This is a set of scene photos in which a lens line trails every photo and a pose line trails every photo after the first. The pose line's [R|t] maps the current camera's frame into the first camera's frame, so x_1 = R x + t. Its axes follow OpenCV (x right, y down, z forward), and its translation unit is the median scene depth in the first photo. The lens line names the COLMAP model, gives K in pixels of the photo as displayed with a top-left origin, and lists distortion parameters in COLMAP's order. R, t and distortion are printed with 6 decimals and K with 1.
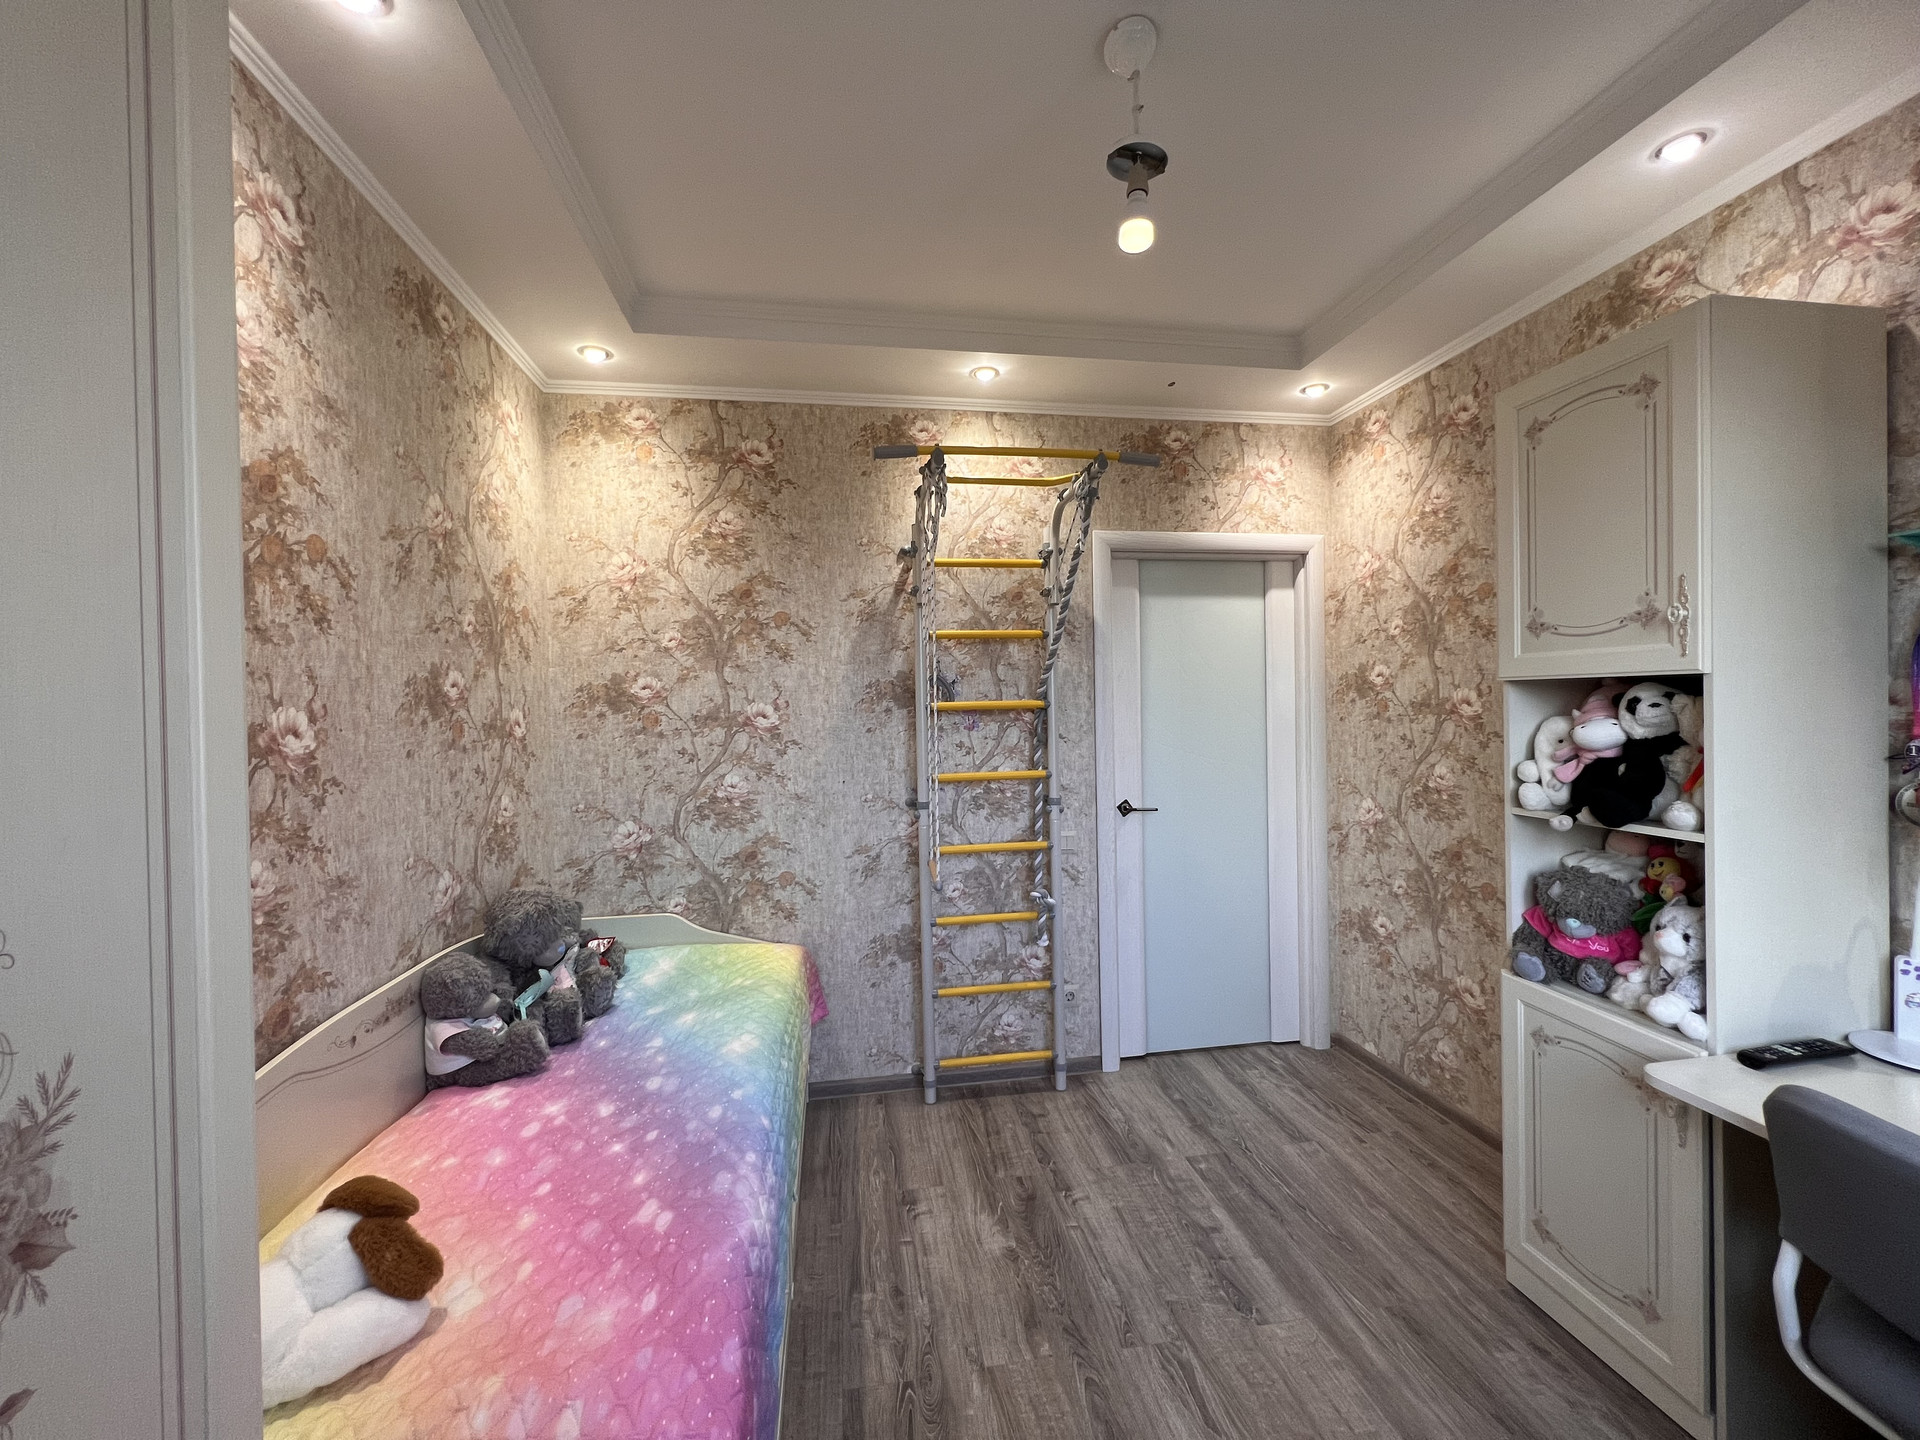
lens RADIAL K [[767.8, 0, 958.3], [0, 767.8, 713.1], [0, 0, 1]] dist [0.000124, -0.000072]
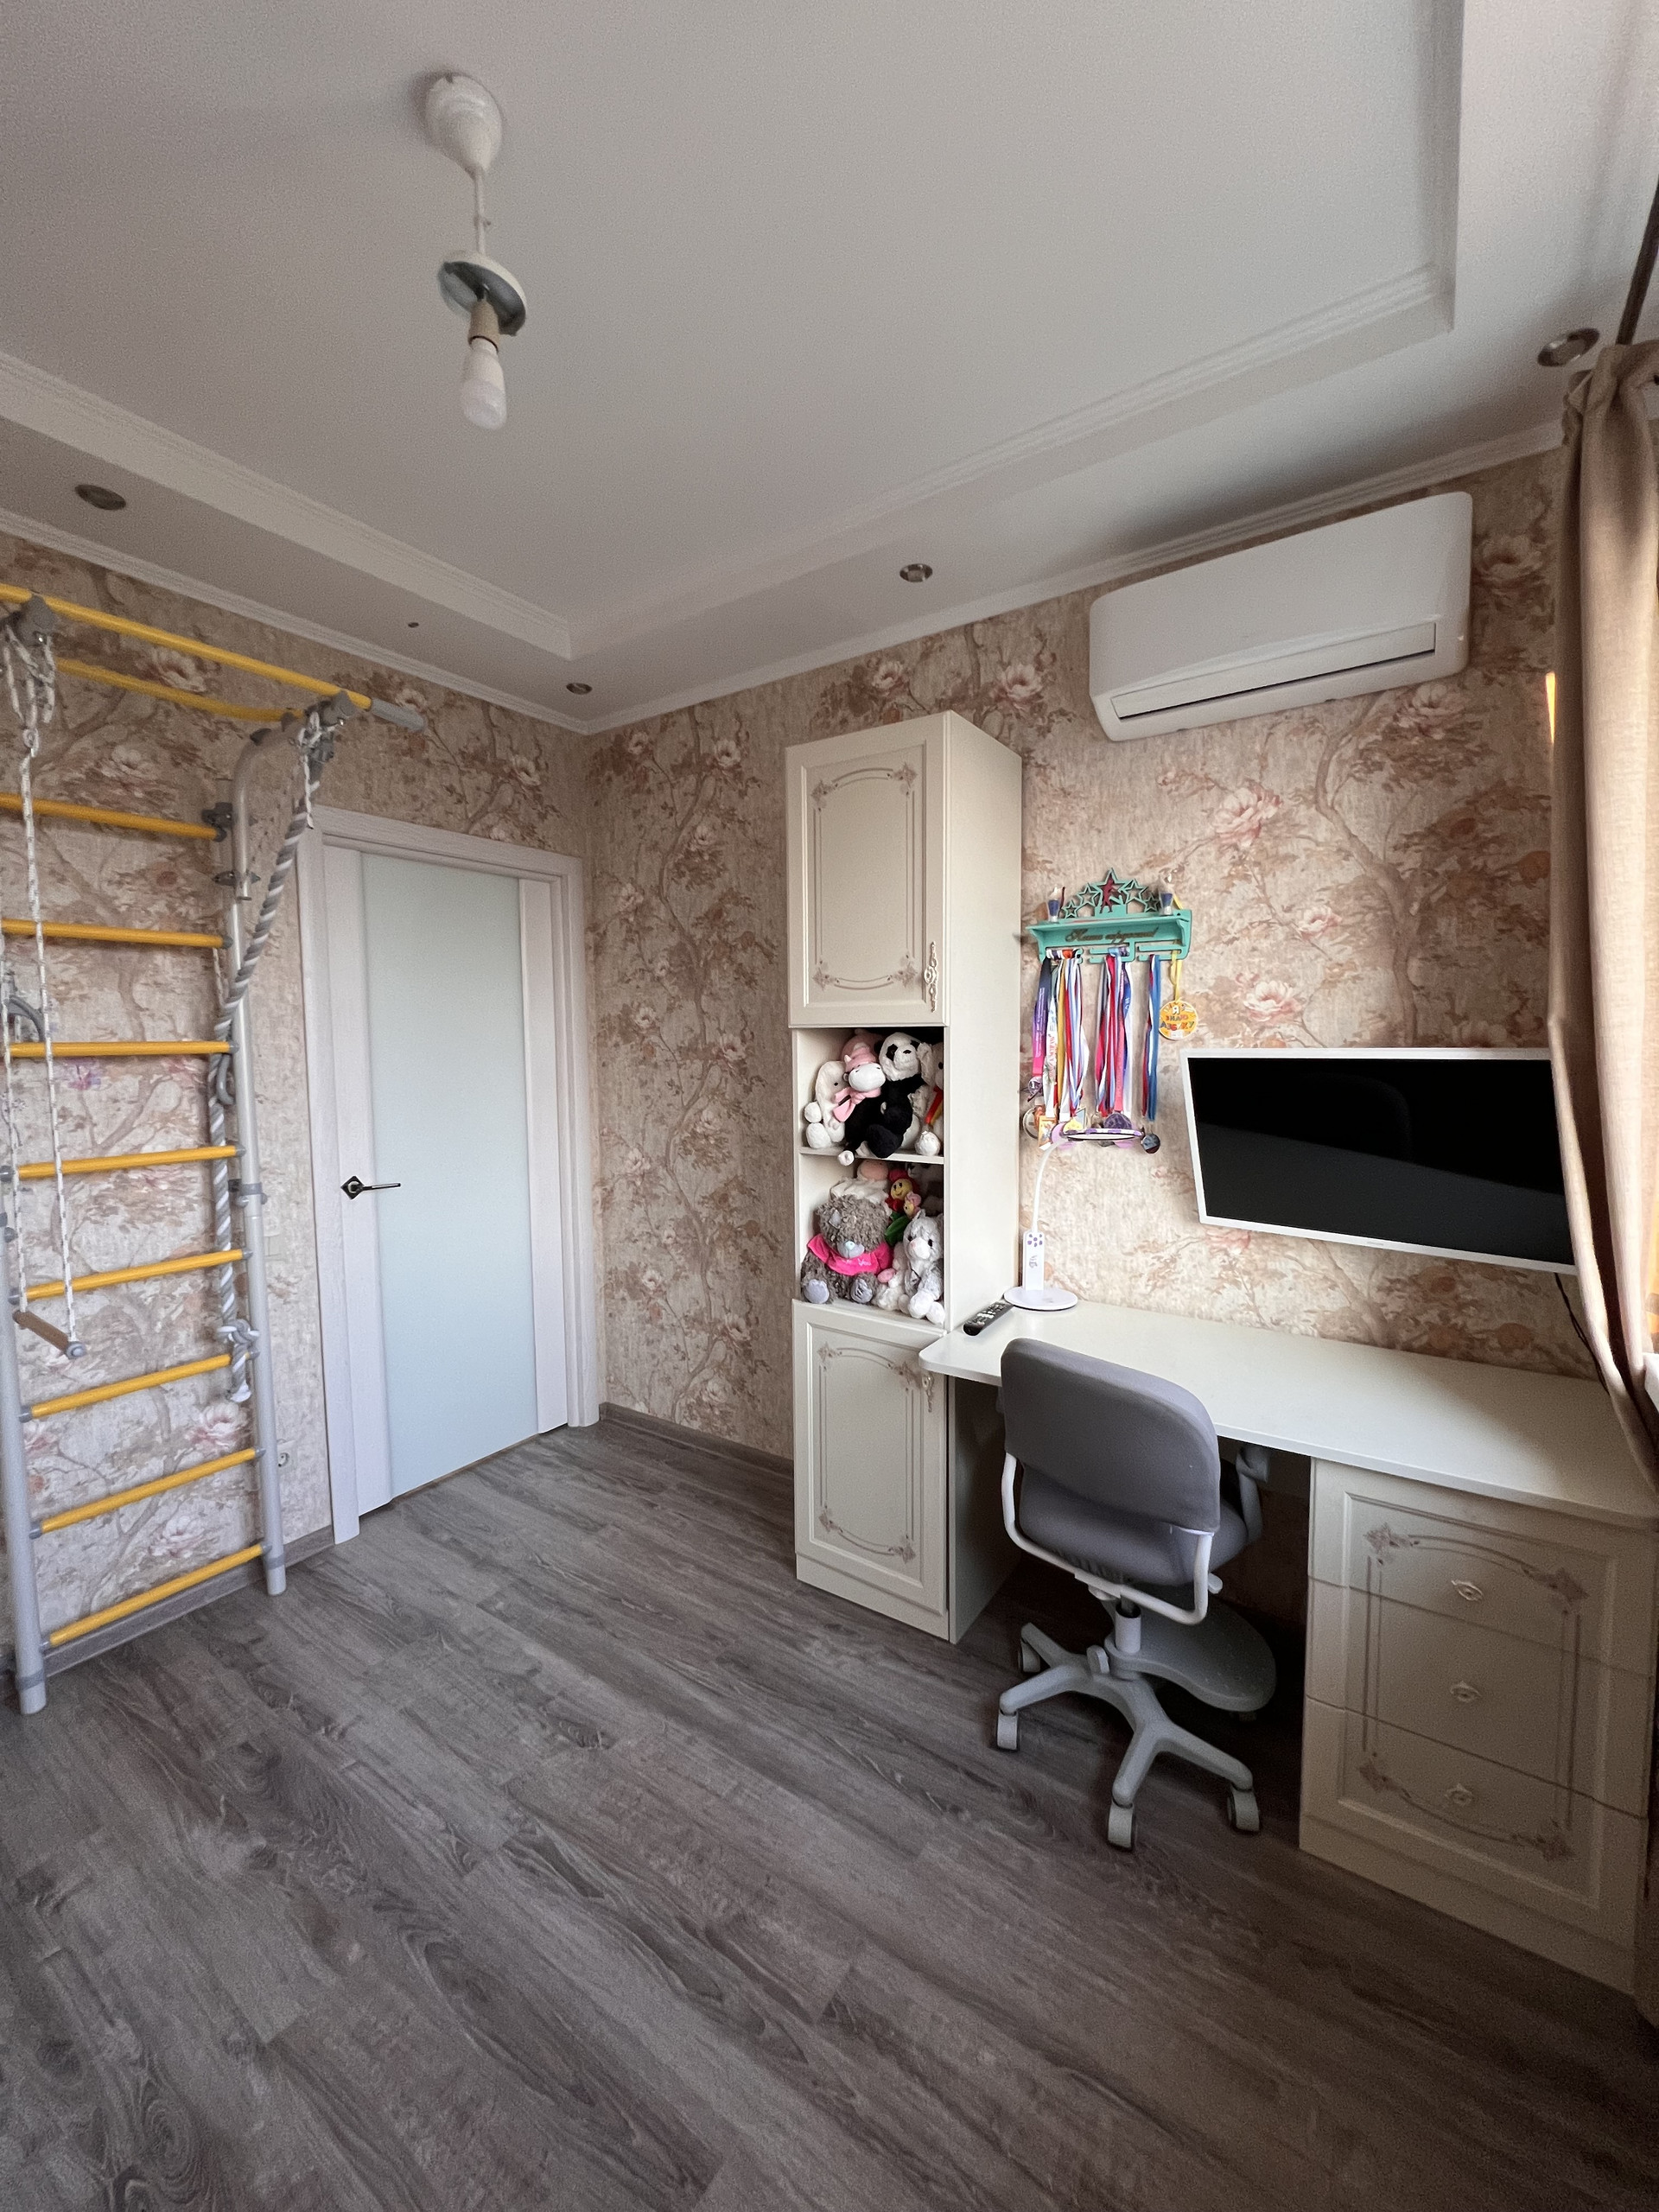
lens RADIAL K [[884.6, 0, 835.2], [0, 884.6, 1101.4], [0, 0, 1]] dist [0.000124, -0.000072]
pose [[0.685003, -0.039698, 0.727458, -0.123367], [0.002986, 0.998659, 0.051687, -0.003625], [-0.728534, -0.033234, 0.684203, 0.114081]]
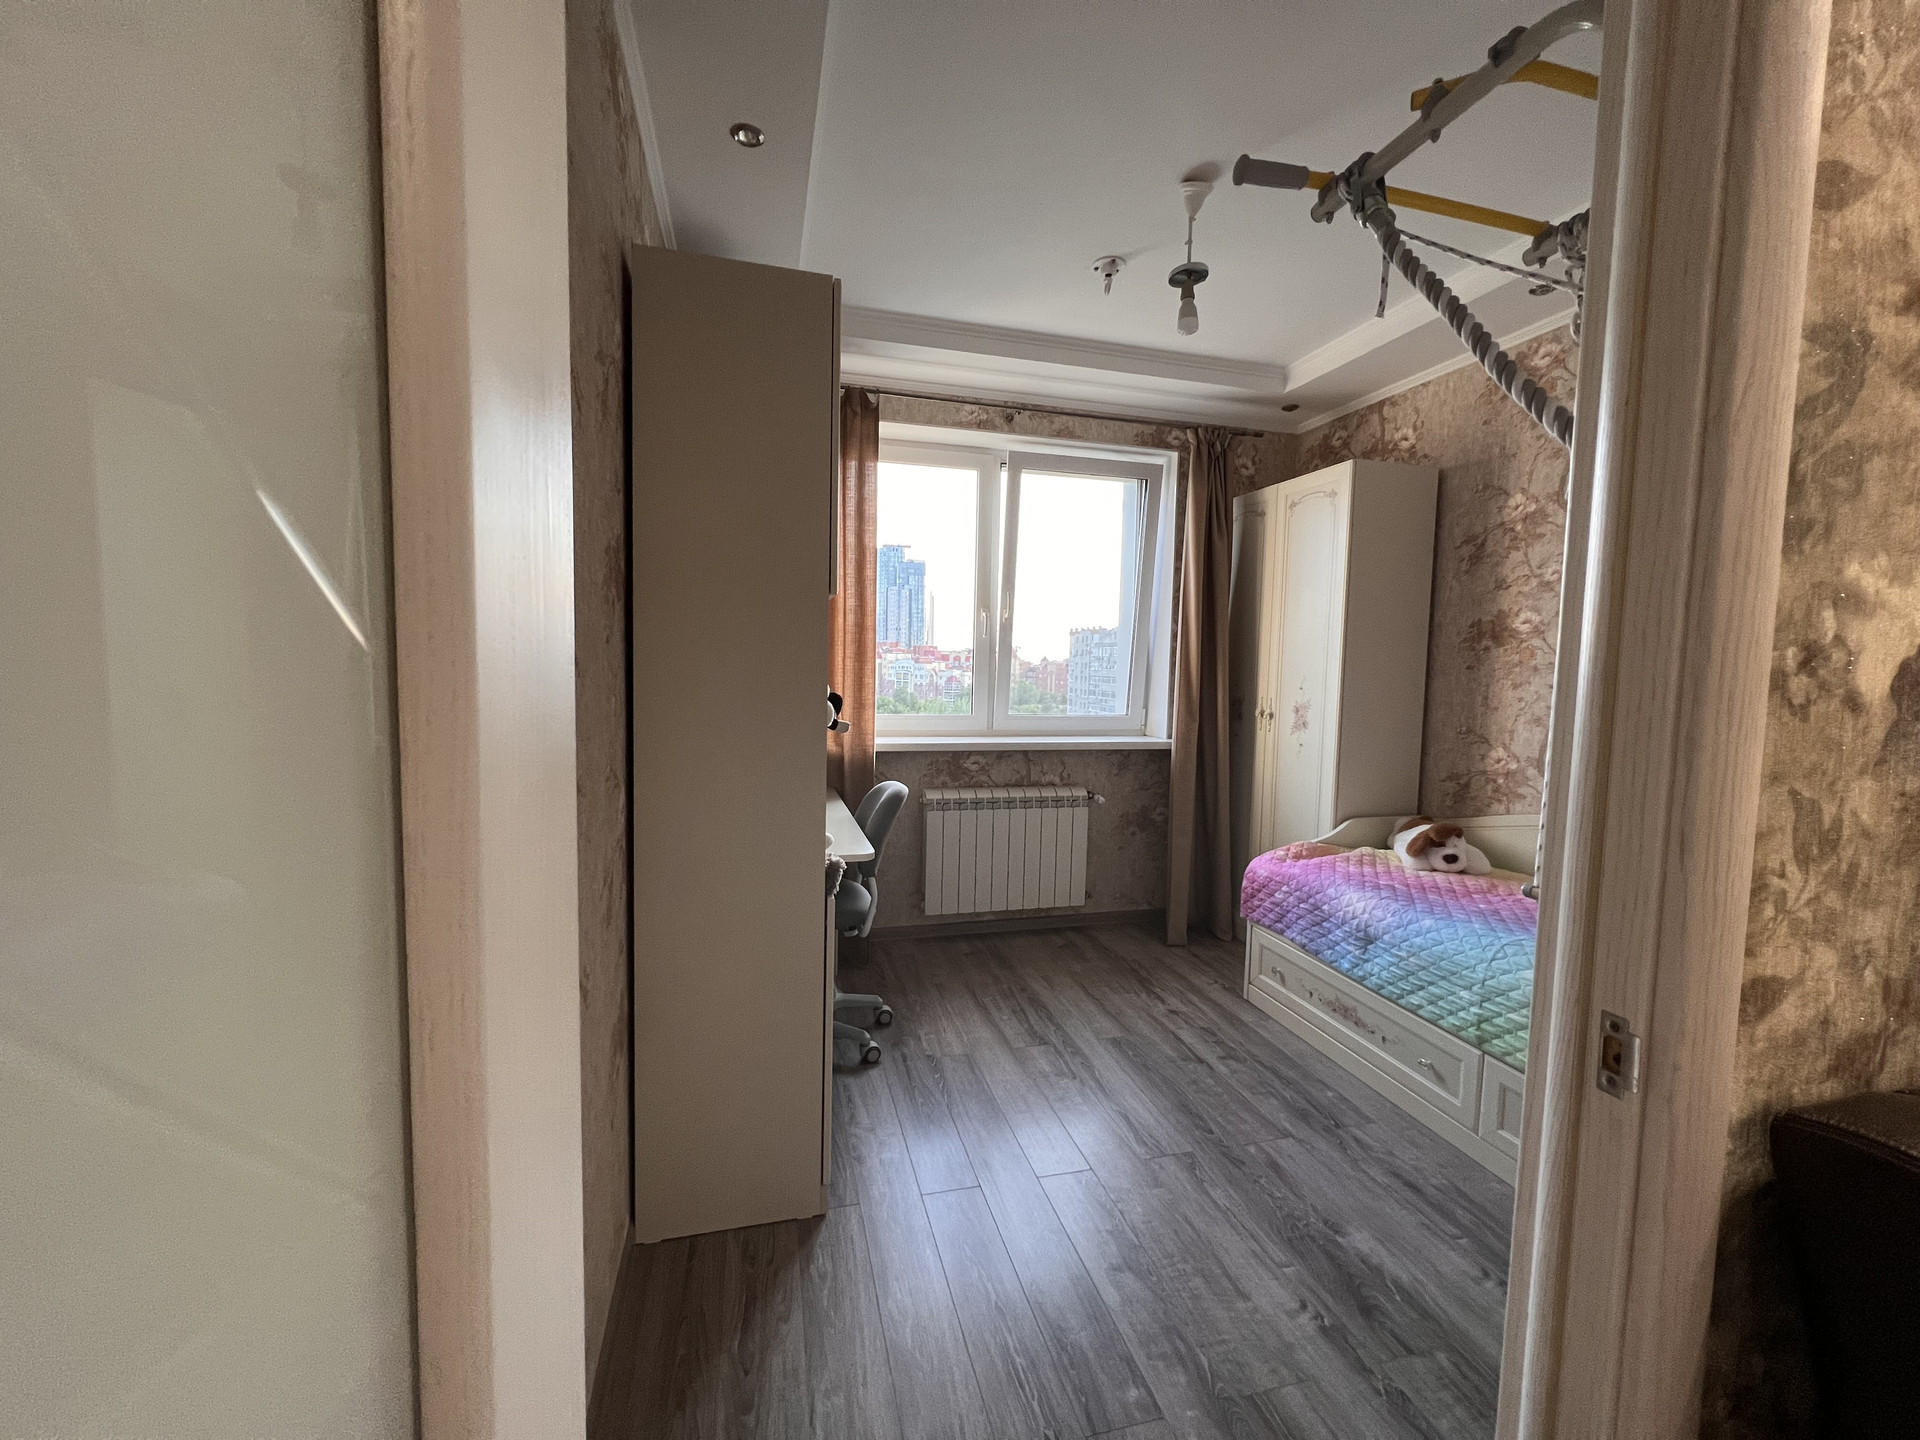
lens RADIAL K [[767.8, 0, 957.8], [0, 767.8, 711.8], [0, 0, 1]] dist [0.000124, -0.000072]
pose [[-0.995174, 0.002557, -0.098097, 0.587909], [-0.004841, 0.997164, 0.075106, 0.027193], [0.098010, 0.075219, -0.992339, 1.772402]]
